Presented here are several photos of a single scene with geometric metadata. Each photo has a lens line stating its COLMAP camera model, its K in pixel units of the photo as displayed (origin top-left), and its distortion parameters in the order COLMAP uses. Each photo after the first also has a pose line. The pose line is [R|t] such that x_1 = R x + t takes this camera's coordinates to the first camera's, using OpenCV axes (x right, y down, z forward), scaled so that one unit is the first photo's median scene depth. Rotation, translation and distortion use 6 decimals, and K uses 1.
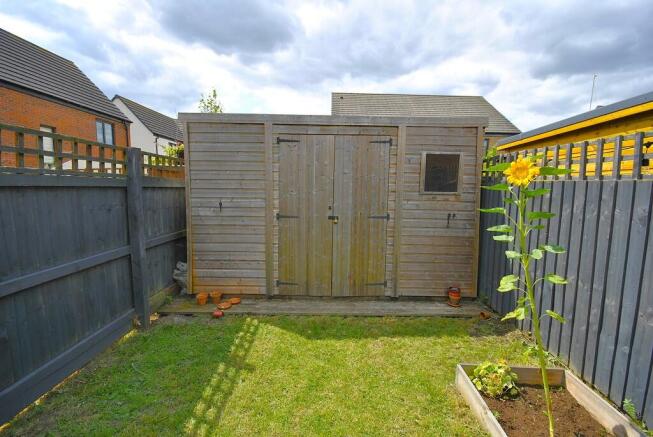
lens RADIAL K [[289.4, 0, 328.3], [0, 289.4, 220.7], [0, 0, 1]] dist [0.006837, -0.005134]
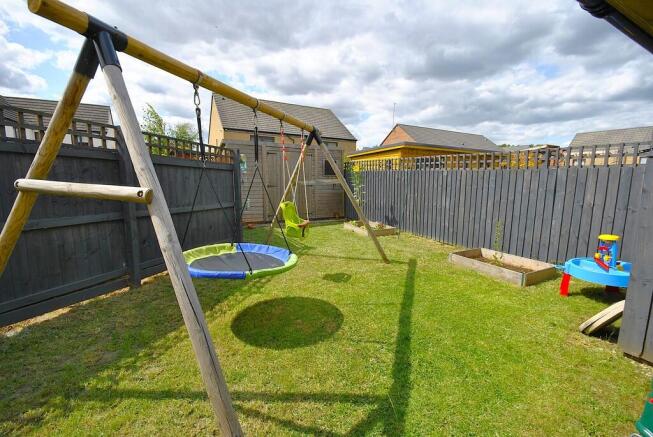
lens RADIAL K [[289.4, 0, 327.7], [0, 289.4, 219.8], [0, 0, 1]] dist [0.006837, -0.005134]
pose [[0.888780, -0.071403, 0.452738, -0.790183], [0.059305, 0.997402, 0.040880, 0.180897], [-0.454481, -0.009484, 0.890706, -1.229180]]
